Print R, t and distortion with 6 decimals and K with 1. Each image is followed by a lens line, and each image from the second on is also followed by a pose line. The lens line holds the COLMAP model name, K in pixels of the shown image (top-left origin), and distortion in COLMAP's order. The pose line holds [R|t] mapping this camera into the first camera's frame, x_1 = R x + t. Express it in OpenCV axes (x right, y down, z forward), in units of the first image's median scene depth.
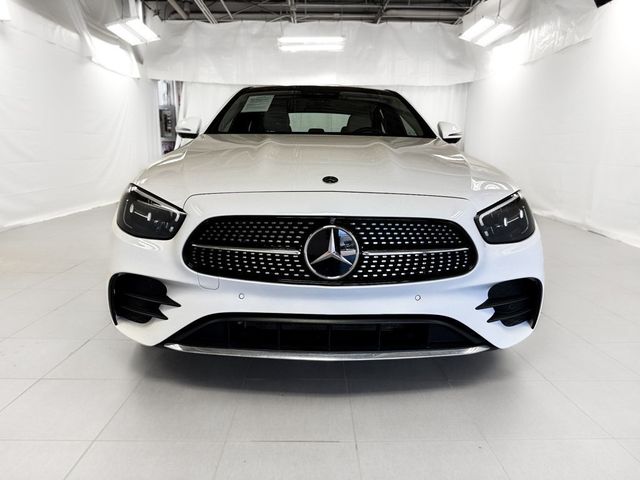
lens RADIAL K [[460.5, 0, 320.0], [0, 460.5, 240.0], [0, 0, 1]] dist [0.018882, -0.014243]
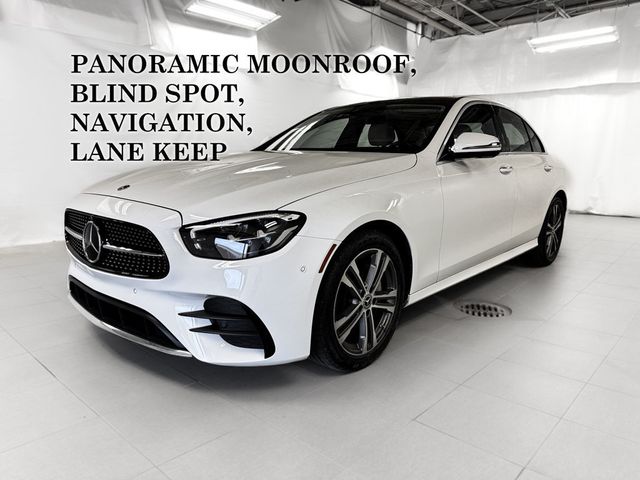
lens RADIAL K [[460.5, 0, 320.0], [0, 460.5, 240.0], [0, 0, 1]] dist [0.018882, -0.014243]
pose [[0.749826, 0.113106, -0.651895, 0.241153], [-0.129744, 0.991286, 0.022757, -0.016713], [0.648789, 0.067516, 0.757967, 0.074451]]
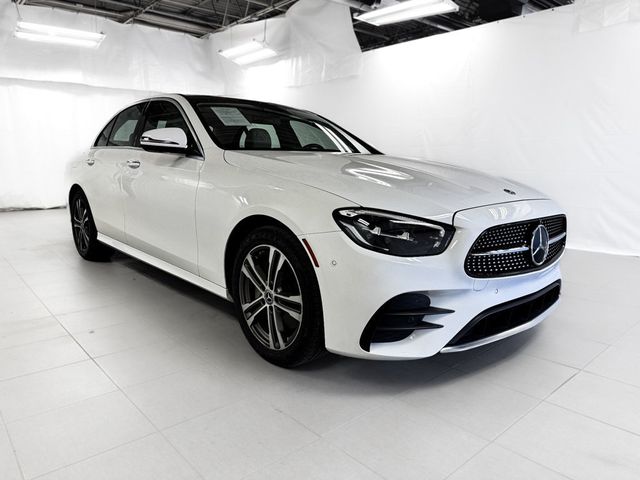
lens RADIAL K [[460.5, 0, 320.0], [0, 460.5, 240.0], [0, 0, 1]] dist [0.018882, -0.014243]
pose [[0.764258, -0.113010, 0.634932, -0.242638], [0.121761, 0.992105, 0.030020, -0.019760], [-0.633312, 0.054367, 0.771985, 0.064795]]
